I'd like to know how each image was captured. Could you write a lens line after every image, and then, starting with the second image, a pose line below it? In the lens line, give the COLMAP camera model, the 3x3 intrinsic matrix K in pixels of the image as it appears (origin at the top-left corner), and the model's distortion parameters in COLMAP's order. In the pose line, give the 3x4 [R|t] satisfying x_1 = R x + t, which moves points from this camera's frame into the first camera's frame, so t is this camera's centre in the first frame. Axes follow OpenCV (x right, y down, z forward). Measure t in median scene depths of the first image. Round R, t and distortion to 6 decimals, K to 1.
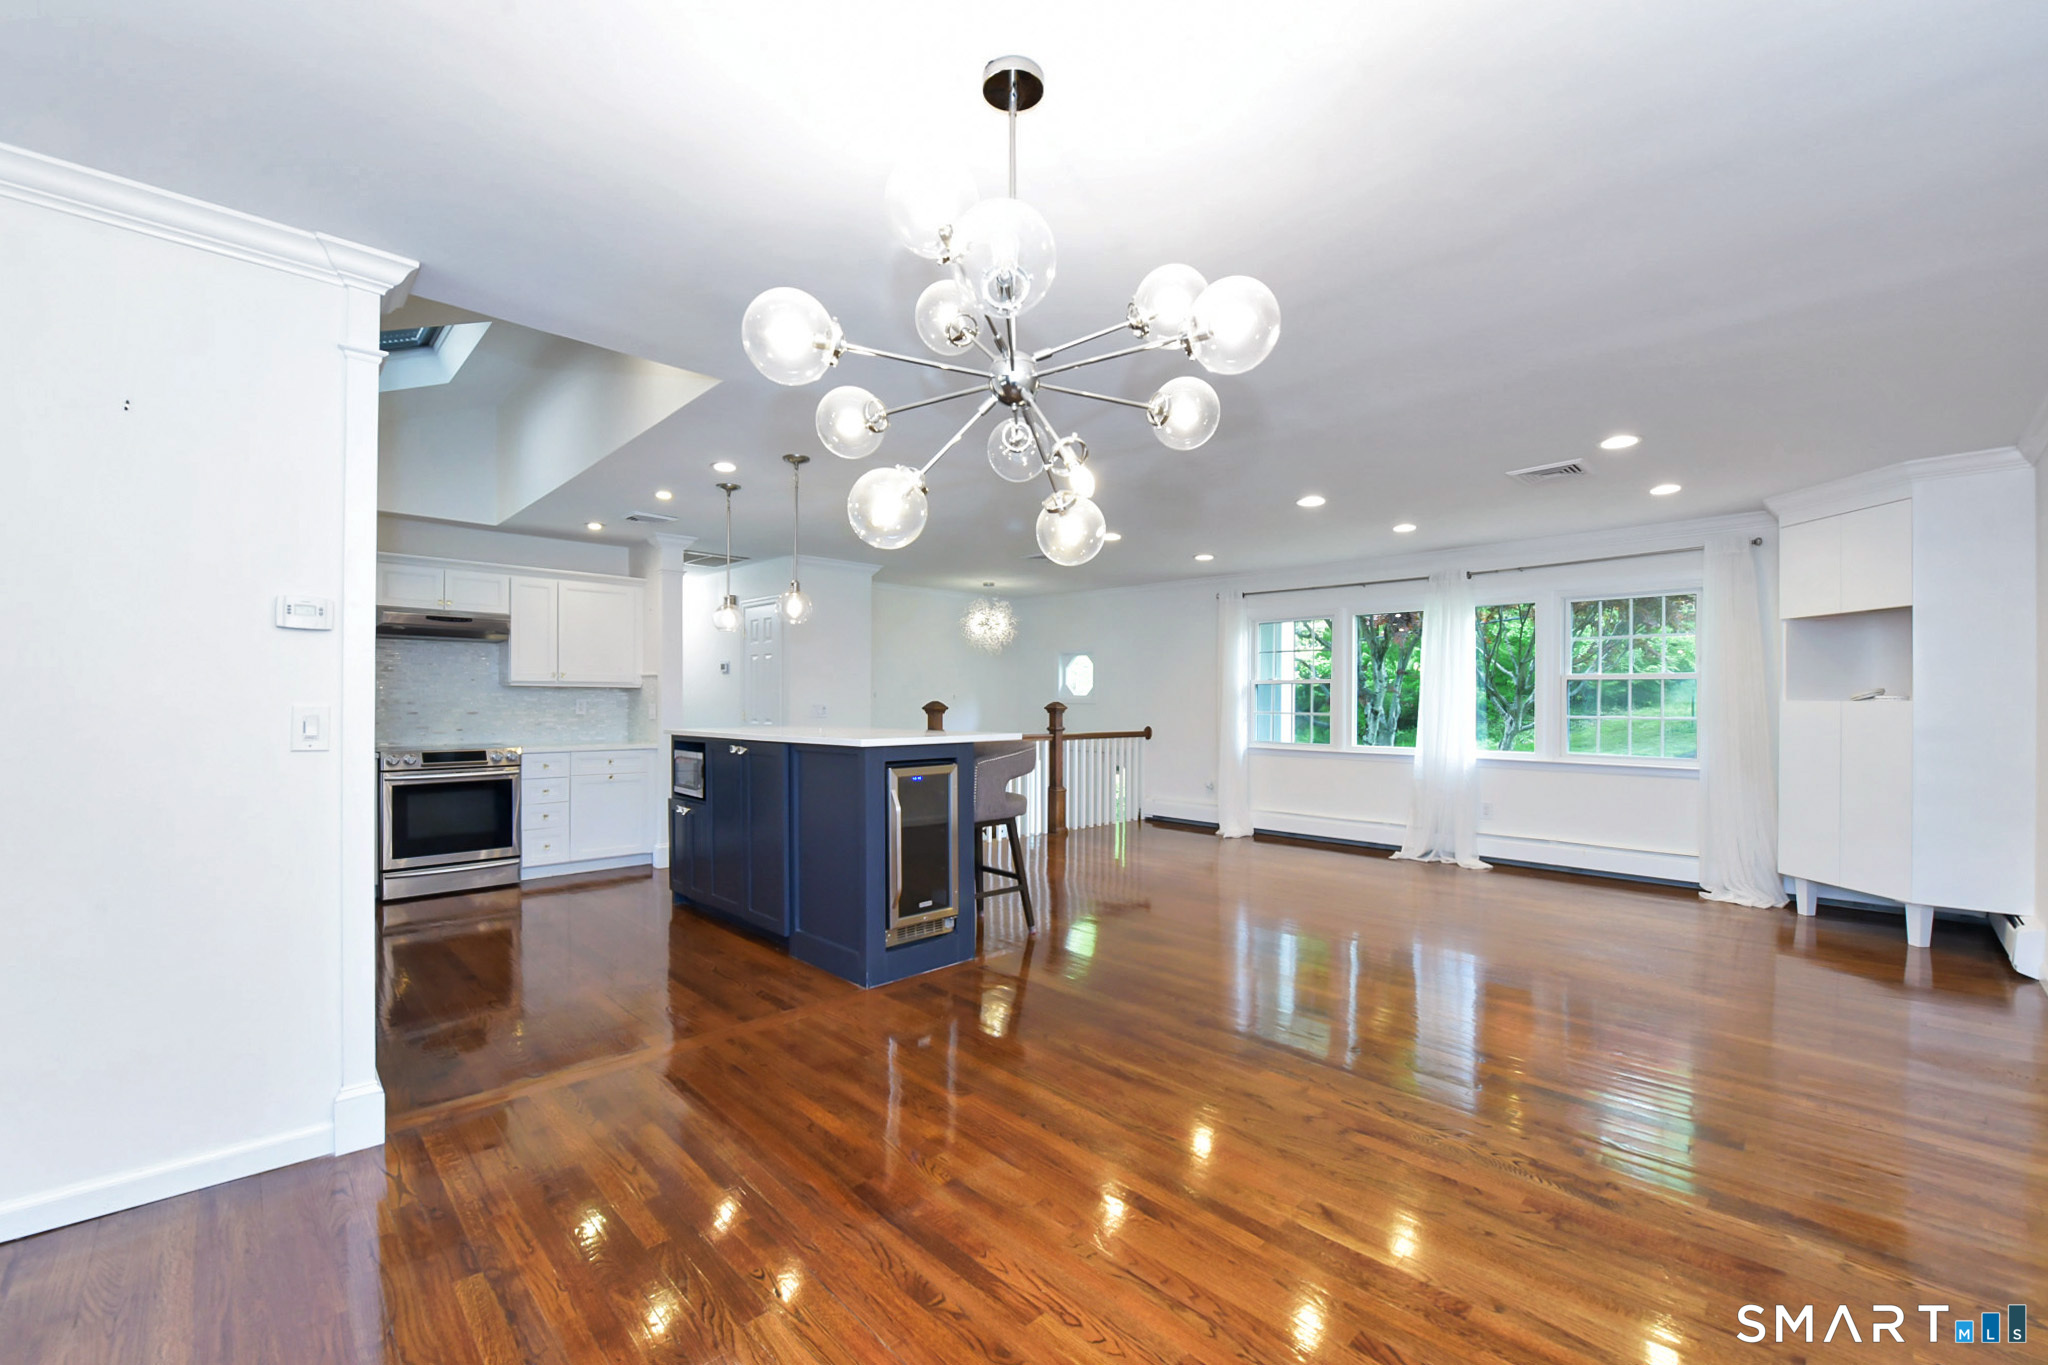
lens RADIAL K [[834.9, 0, 1029.4], [0, 834.9, 700.3], [0, 0, 1]] dist [-0.012112, -0.000138]
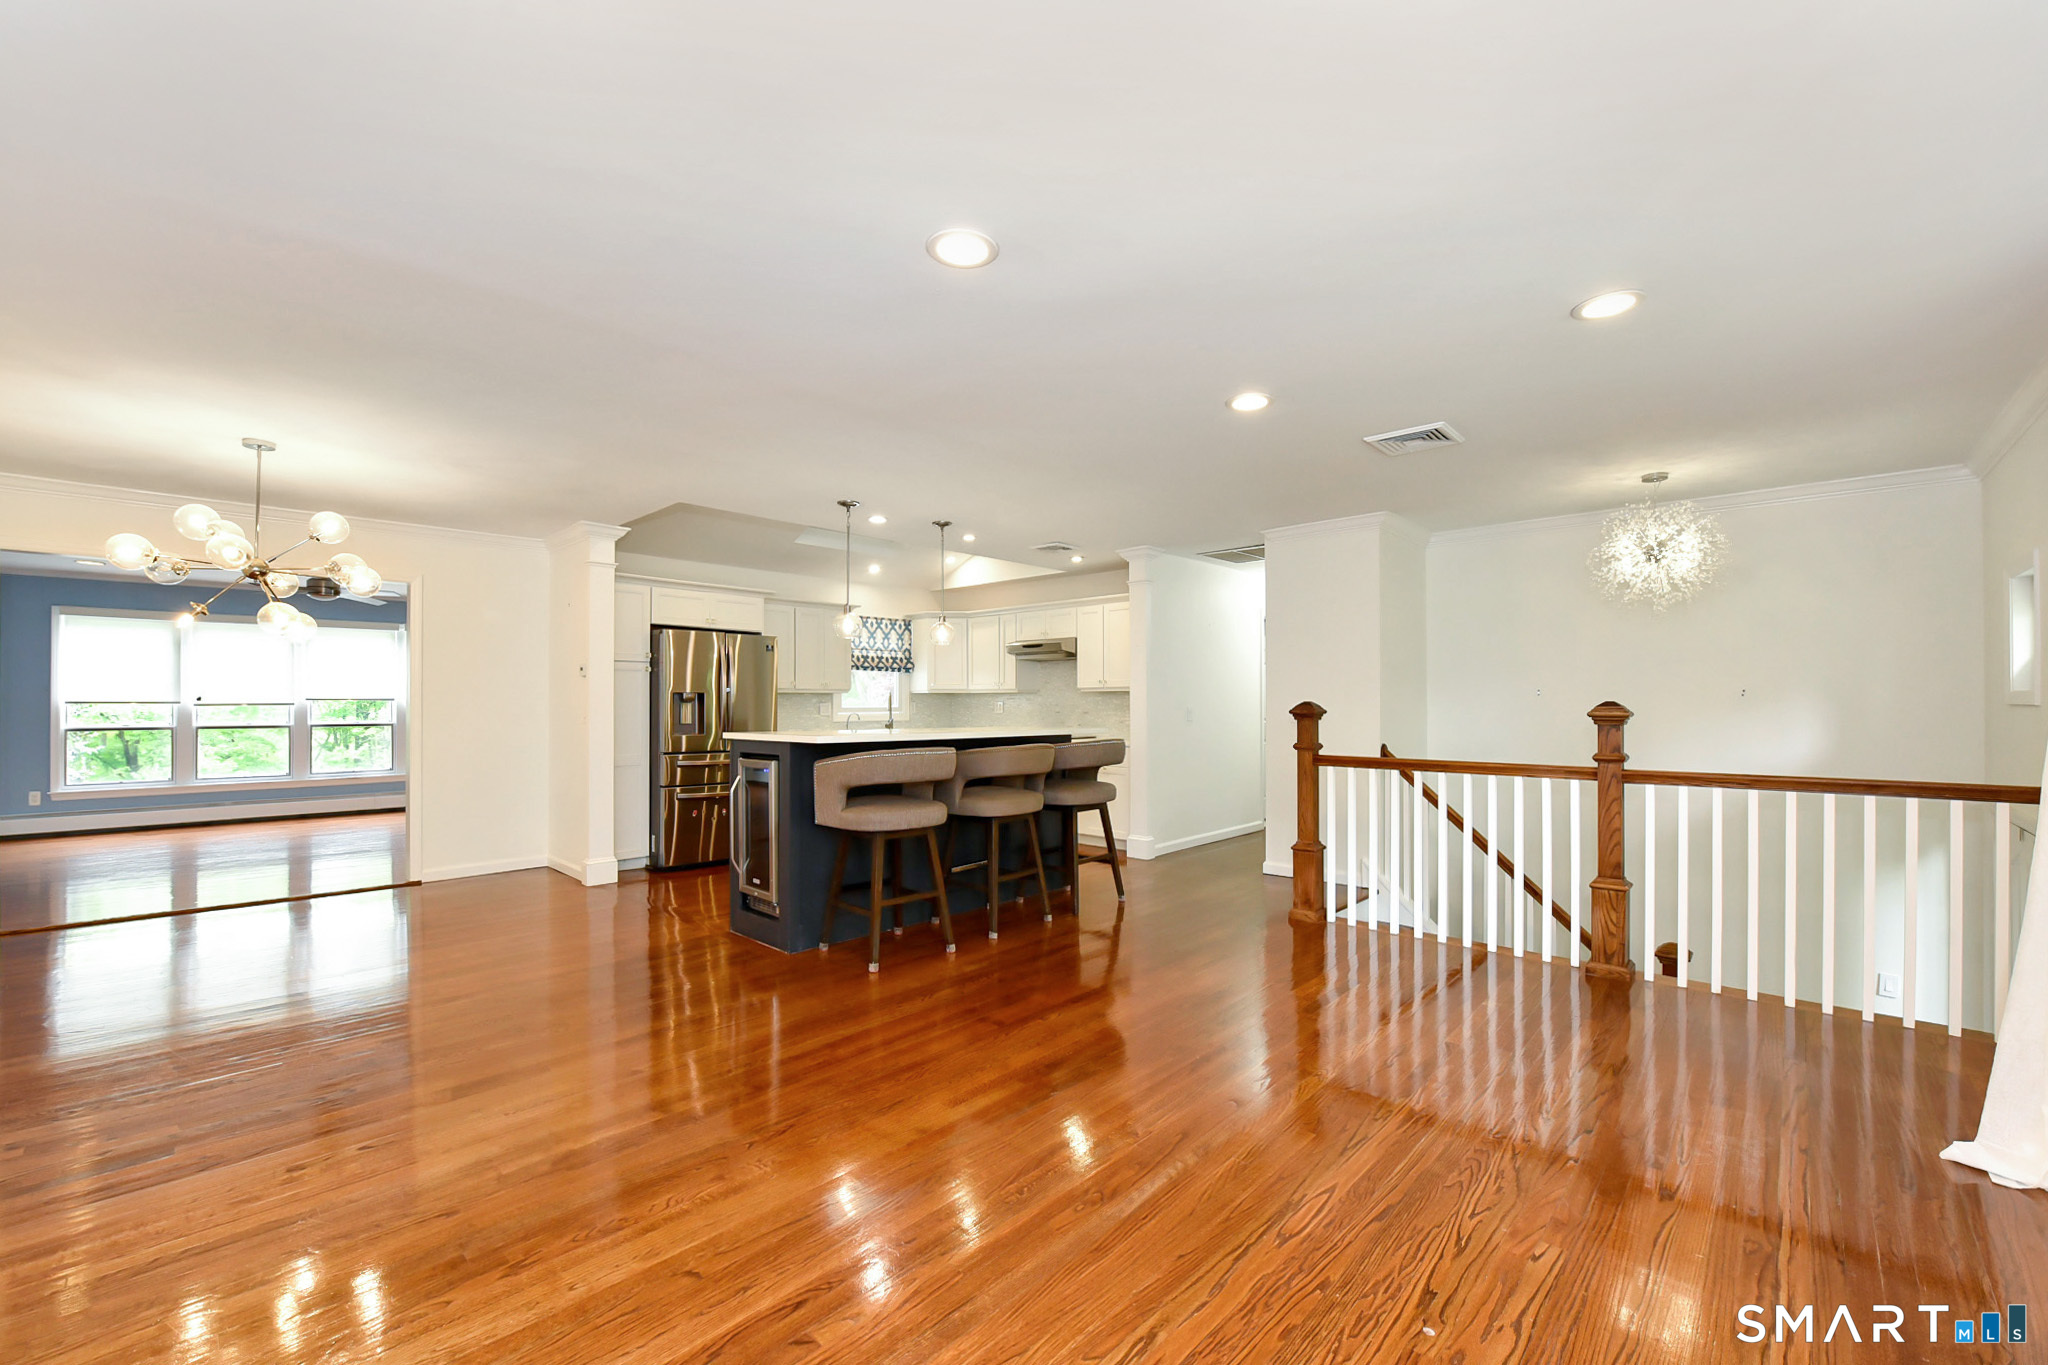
lens RADIAL K [[834.9, 0, 1029.4], [0, 834.9, 700.3], [0, 0, 1]] dist [-0.012112, -0.000138]
pose [[0.045923, -0.007563, -0.998916, 0.693064], [0.002121, 0.999970, -0.007474, 0.005002], [0.998943, -0.001775, 0.045937, 0.889750]]
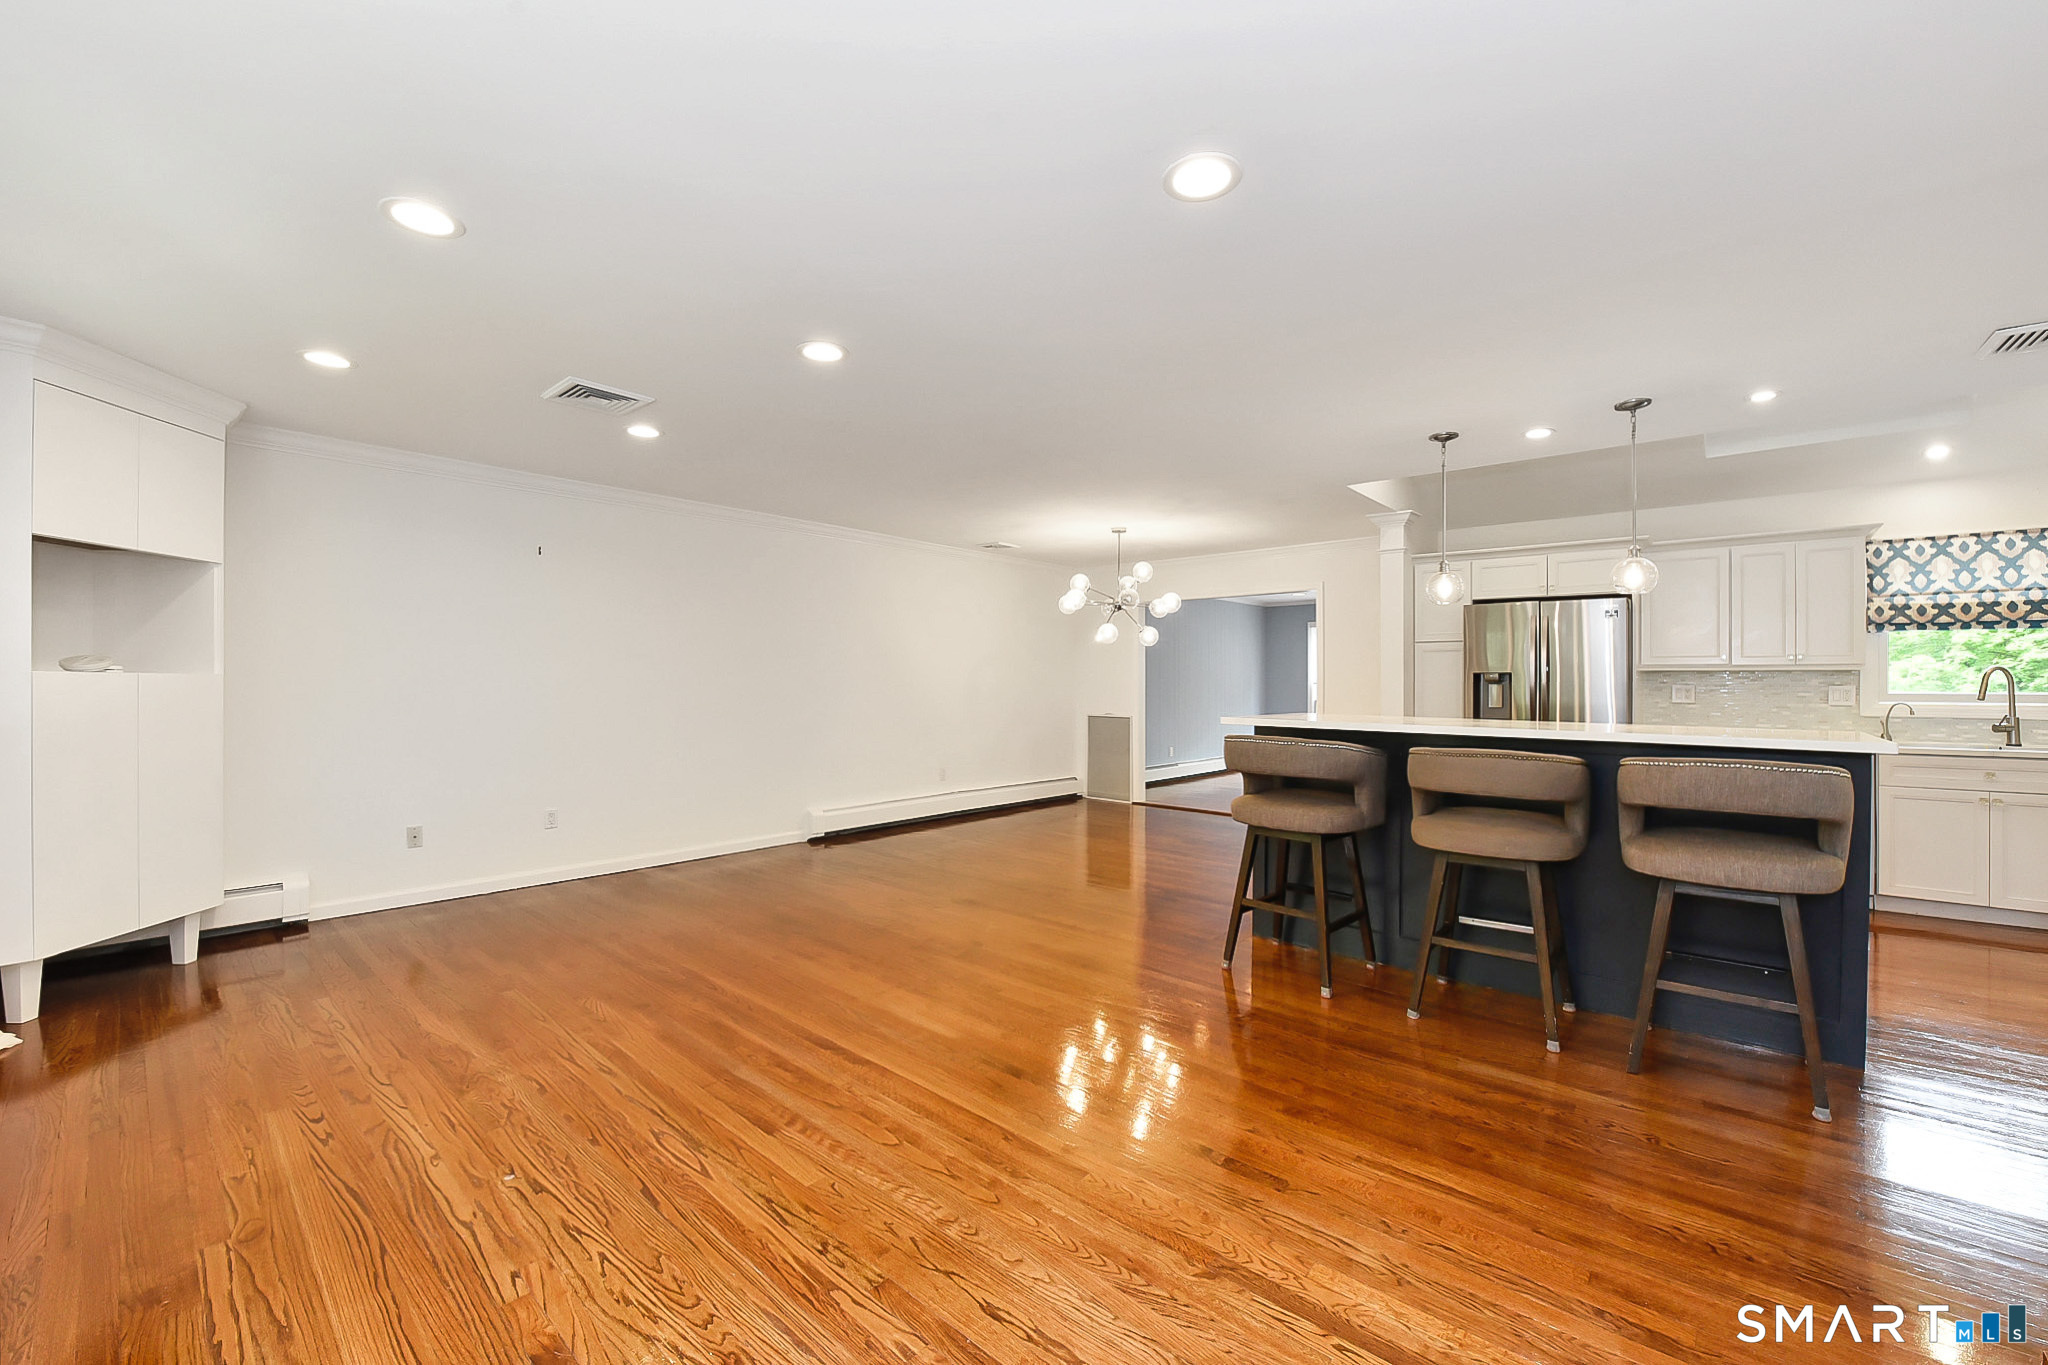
lens RADIAL K [[827.7, 0, 1023.1], [0, 827.7, 685.1], [0, 0, 1]] dist [-0.013337, -0.000103]
pose [[-0.998156, -0.007647, -0.060218, 0.192547], [-0.007850, 0.999964, 0.003133, 0.001919], [0.060192, 0.003600, -0.998180, 1.431962]]
